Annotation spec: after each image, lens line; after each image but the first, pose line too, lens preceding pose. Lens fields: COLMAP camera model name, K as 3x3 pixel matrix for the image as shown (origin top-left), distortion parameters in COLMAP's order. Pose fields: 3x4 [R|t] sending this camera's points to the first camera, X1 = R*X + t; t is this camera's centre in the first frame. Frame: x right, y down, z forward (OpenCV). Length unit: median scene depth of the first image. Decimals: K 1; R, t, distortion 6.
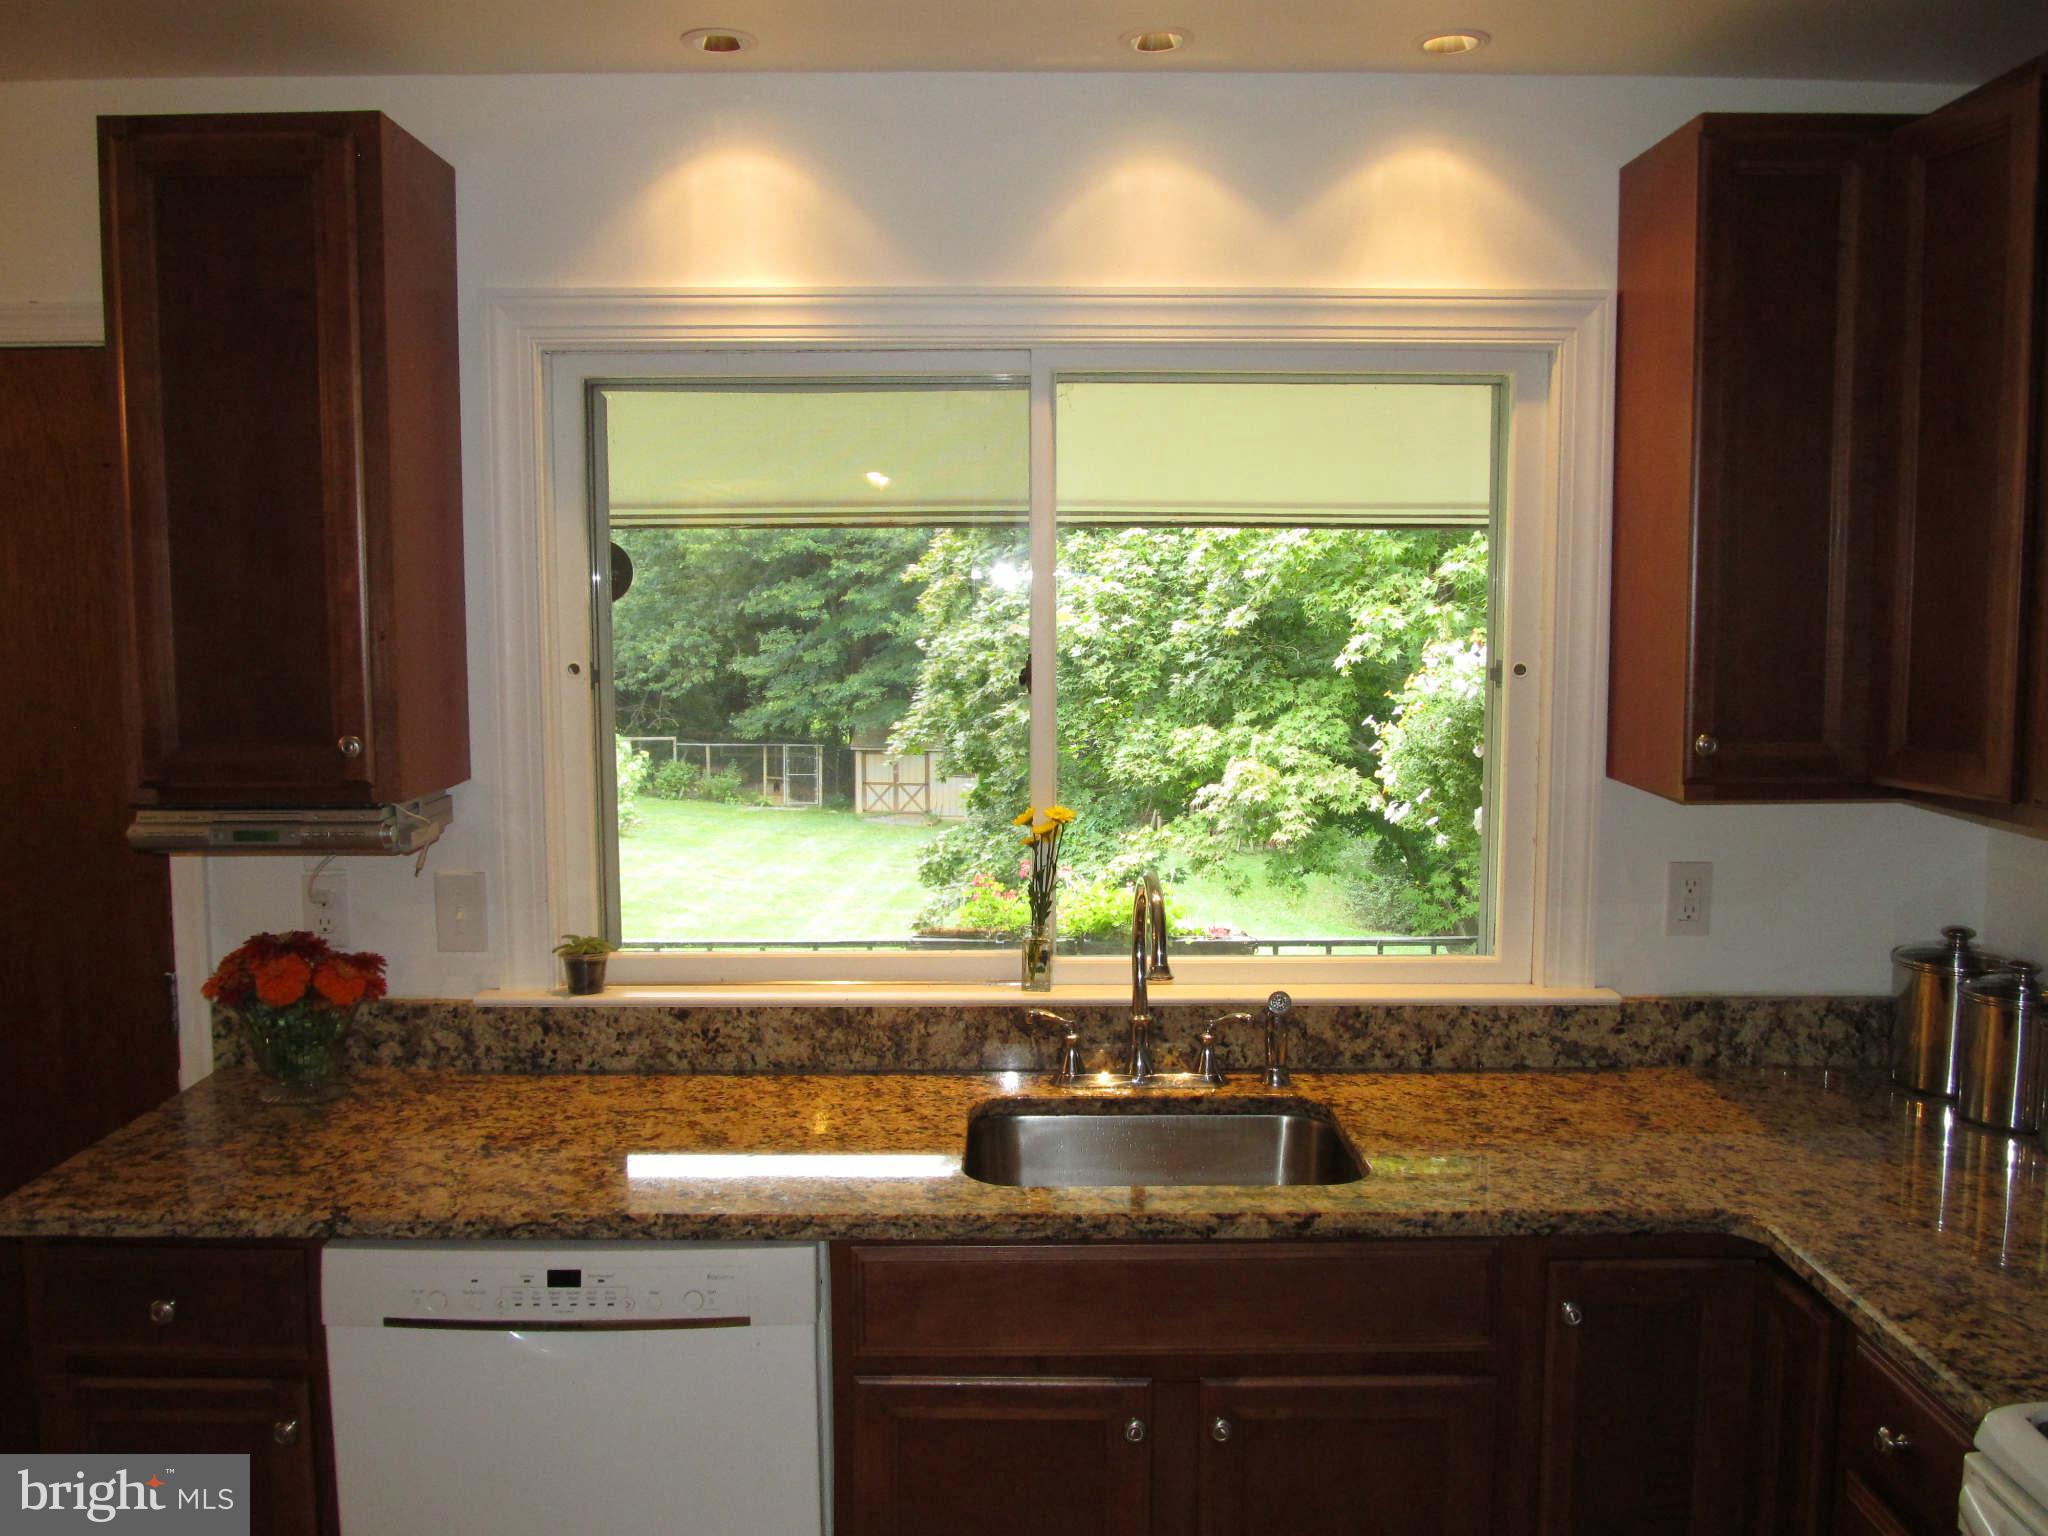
lens RADIAL K [[1687.1, 0, 1024.0], [0, 1687.1, 768.0], [0, 0, 1]] dist [-0.060493, 0.040077]
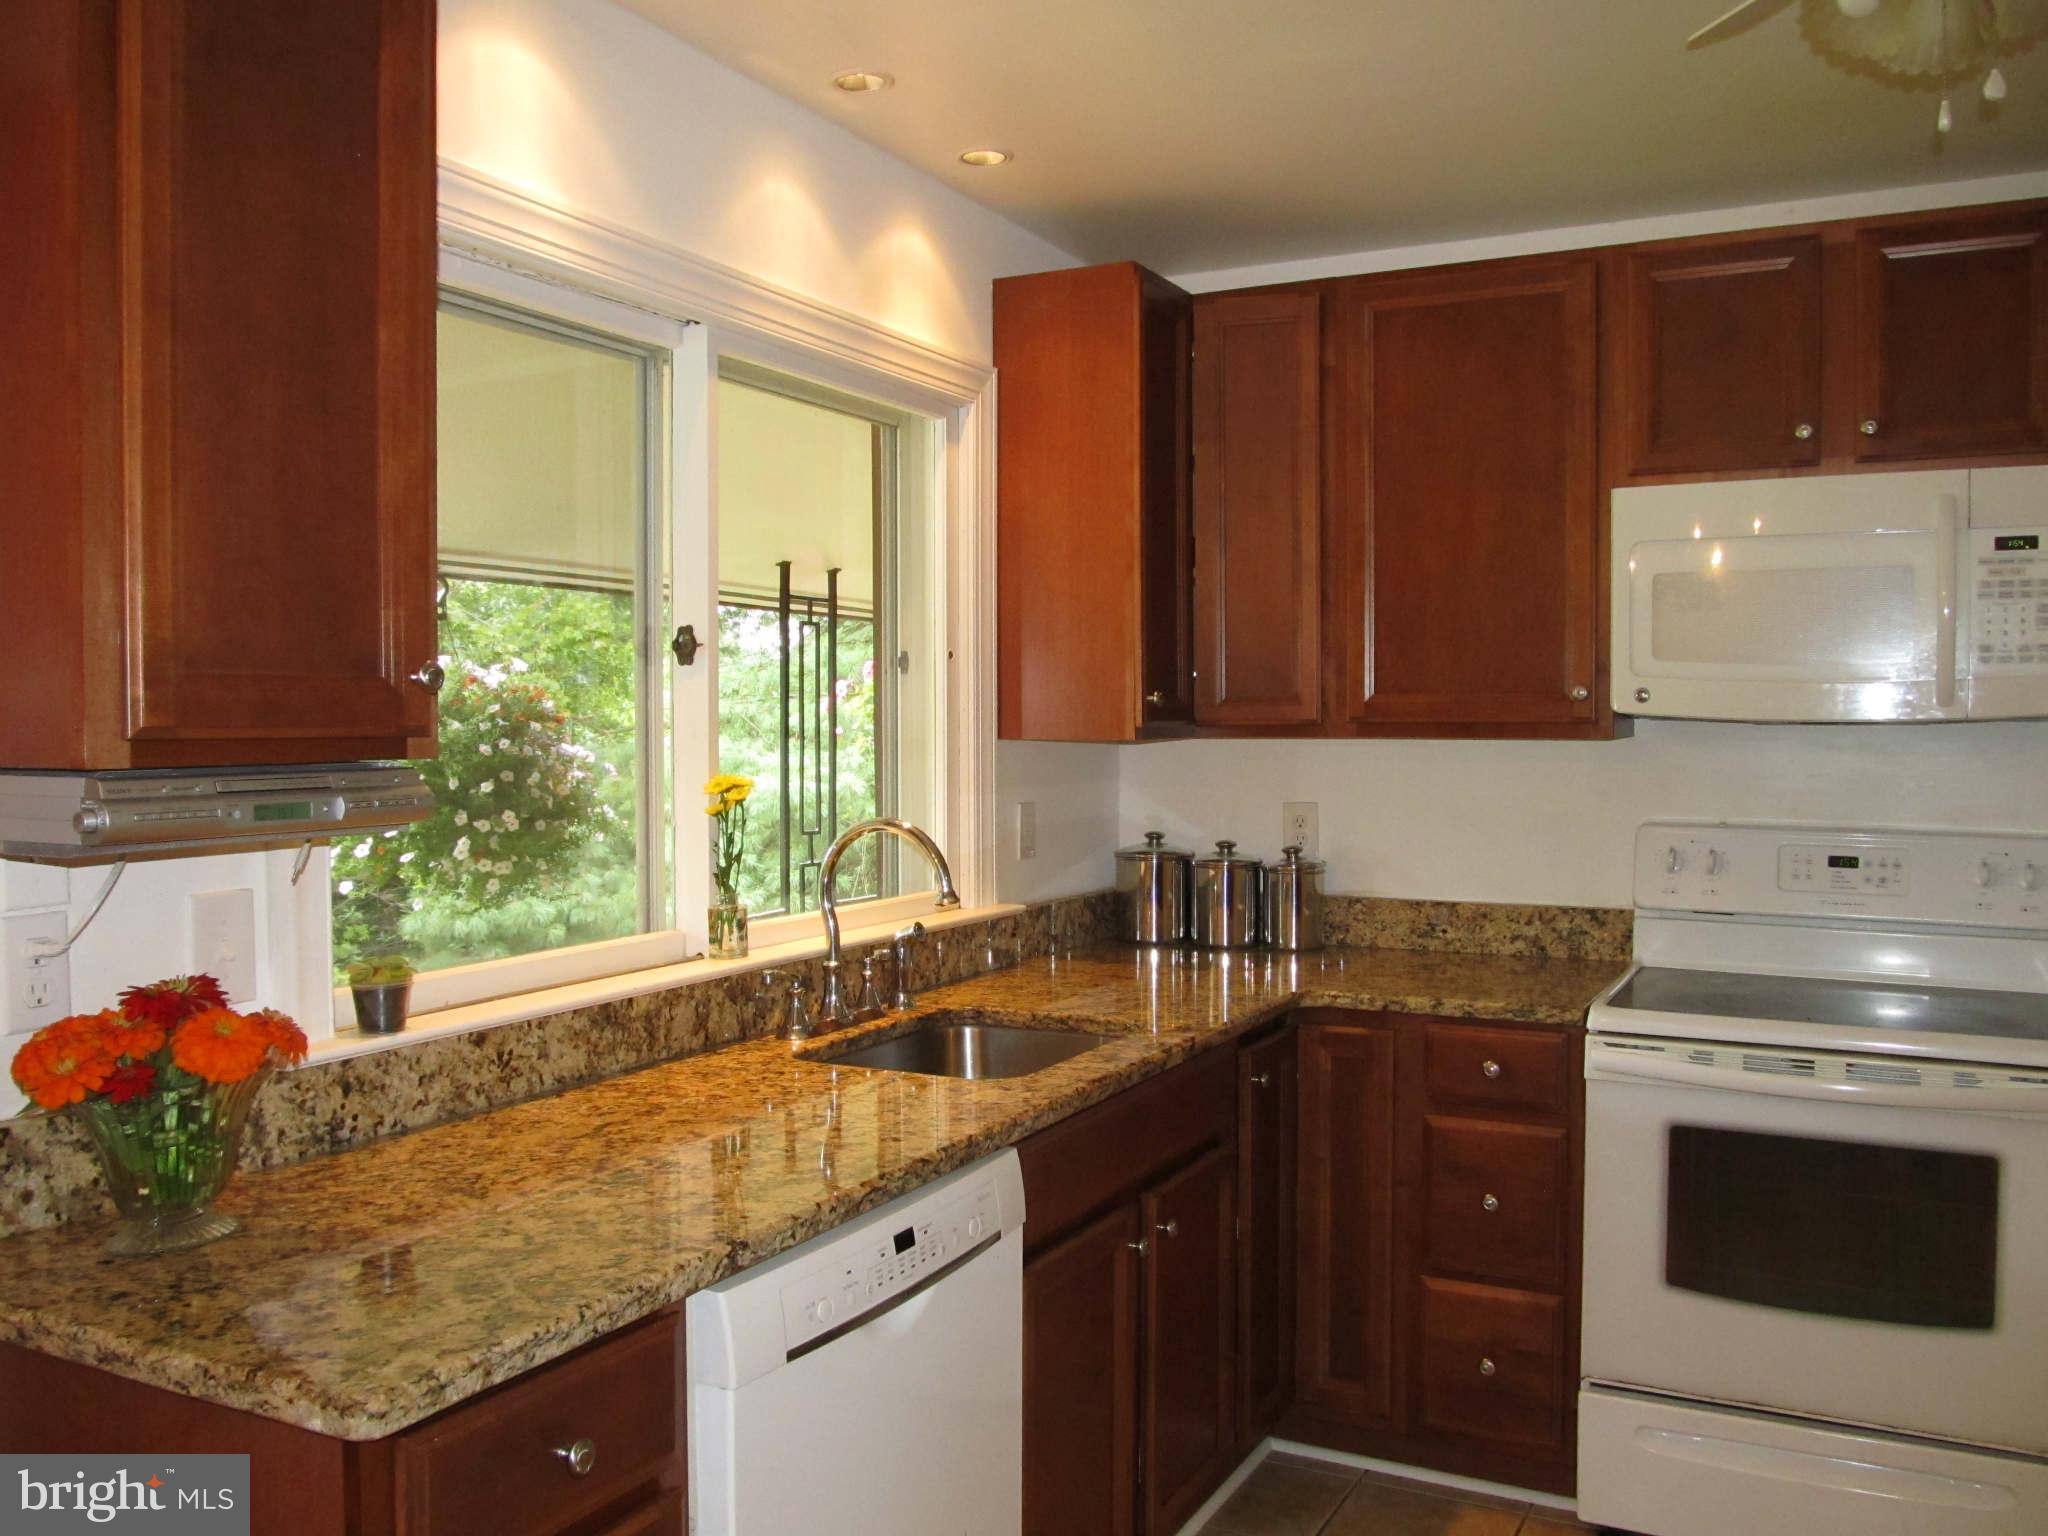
lens RADIAL K [[1702.7, 0, 1024.2], [0, 1702.7, 761.9], [0, 0, 1]] dist [-0.064184, 0.041122]
pose [[0.467234, -0.021490, 0.883872, -0.802067], [0.091420, 0.995520, -0.024122, 0.056366], [-0.879394, 0.092075, 0.467106, 0.371107]]
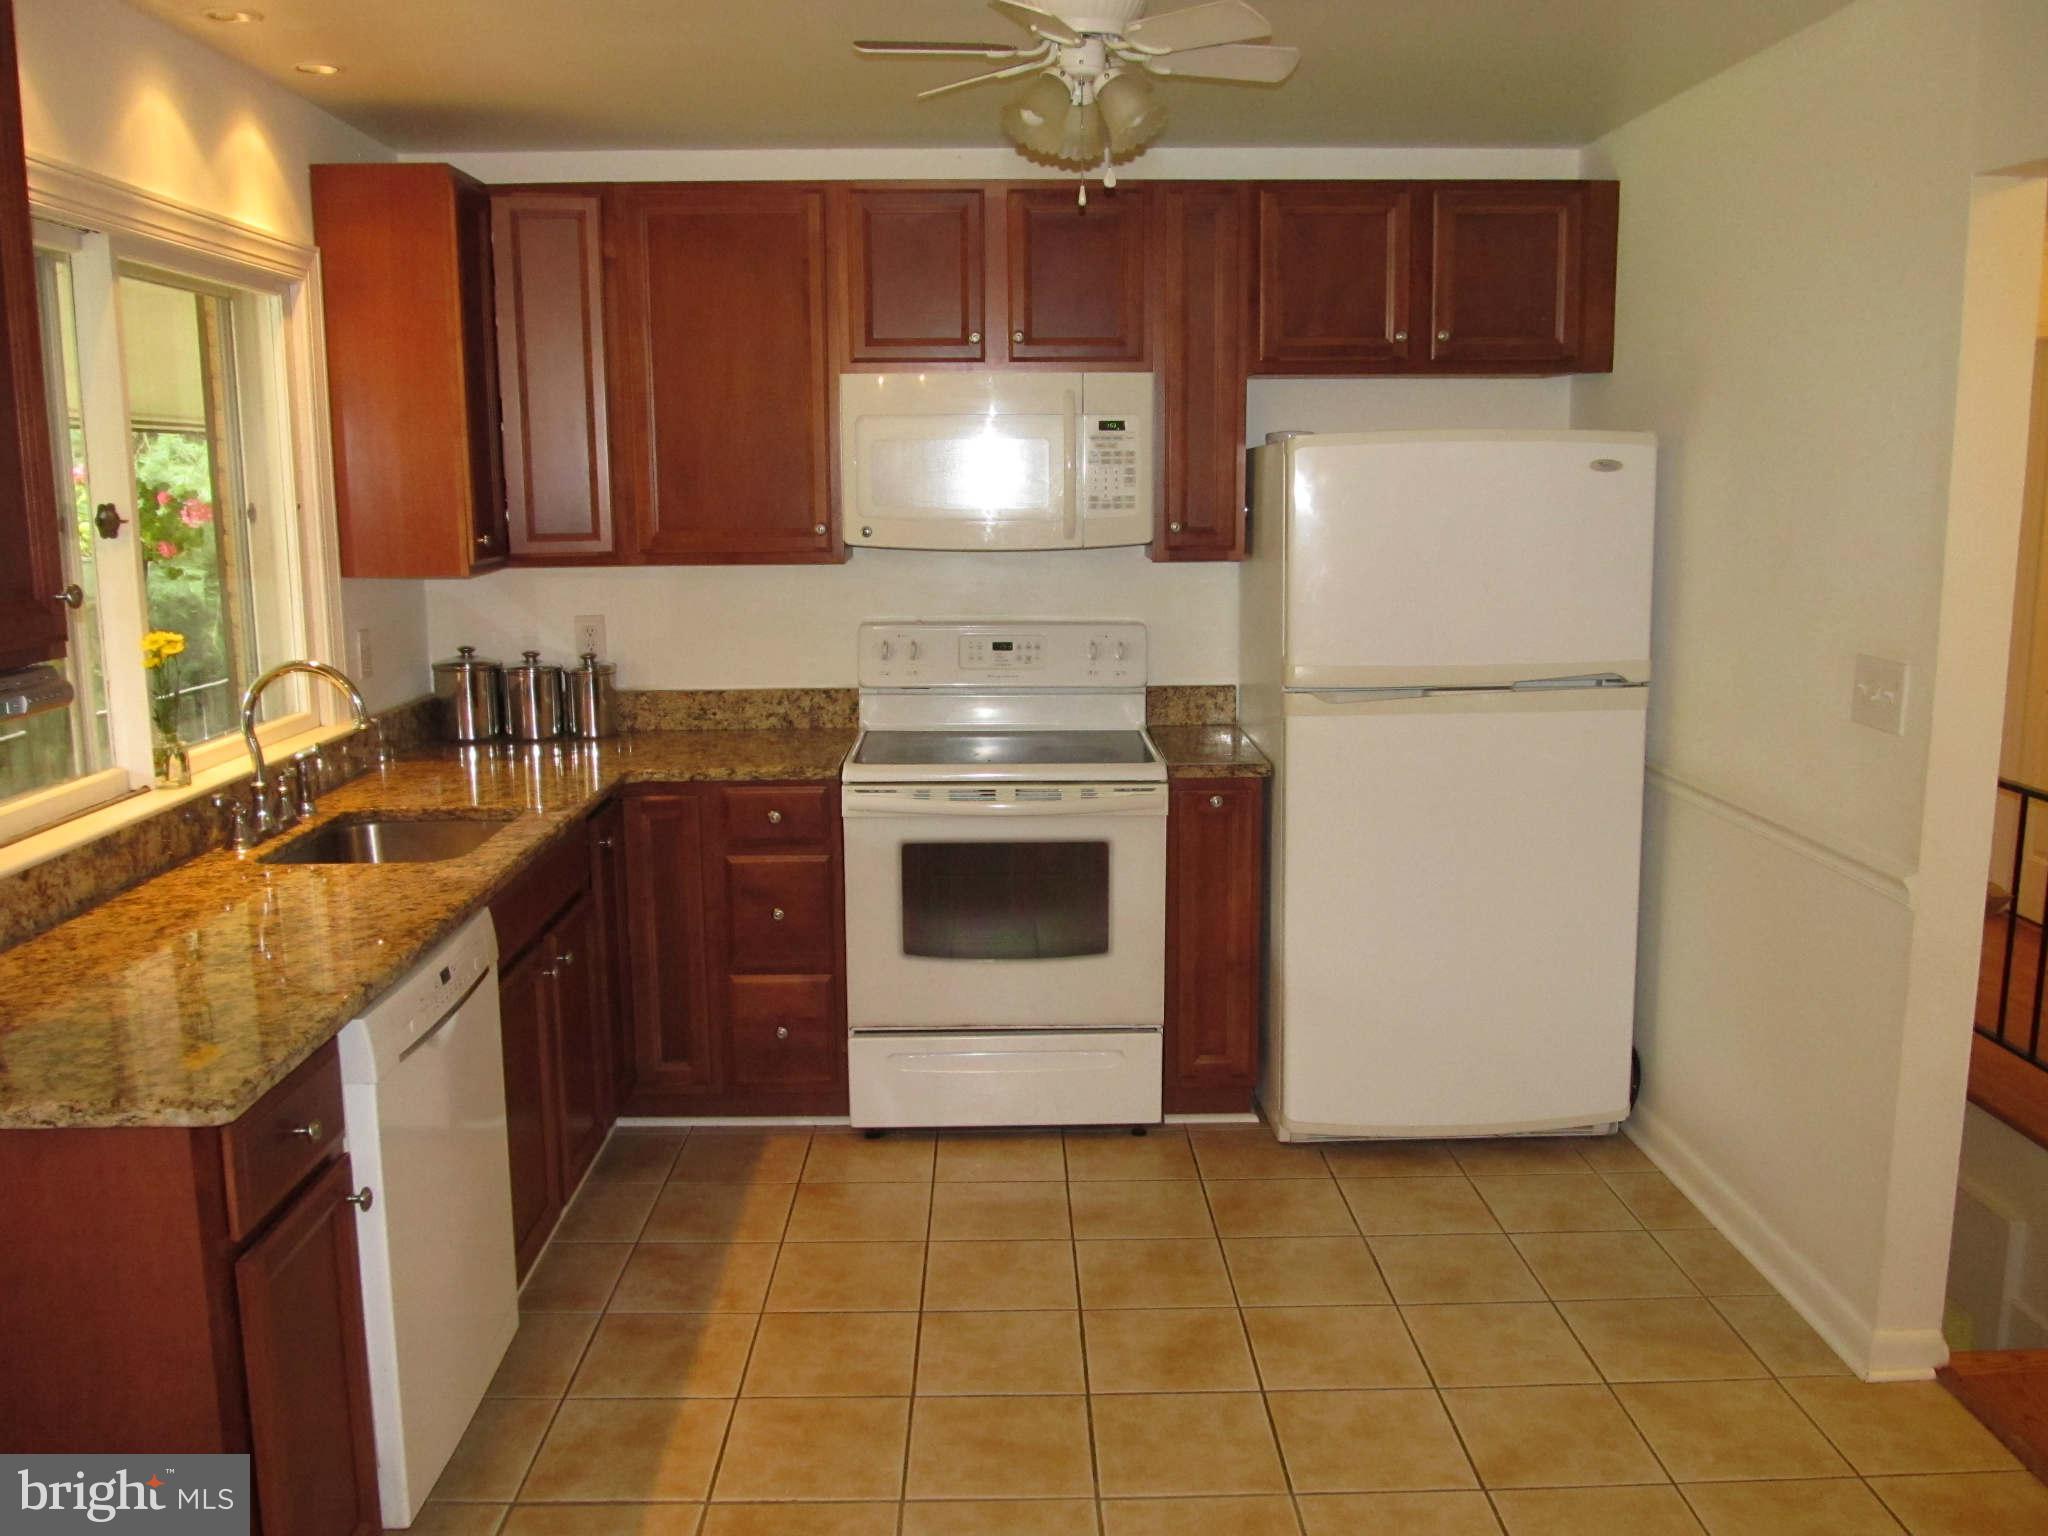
lens RADIAL K [[1702.7, 0, 1024.2], [0, 1702.7, 761.9], [0, 0, 1]] dist [-0.064184, 0.041122]
pose [[-0.012706, -0.166572, 0.985947, -1.163362], [0.110675, 0.979734, 0.166949, -0.016820], [-0.993775, 0.111241, 0.005987, 0.405656]]
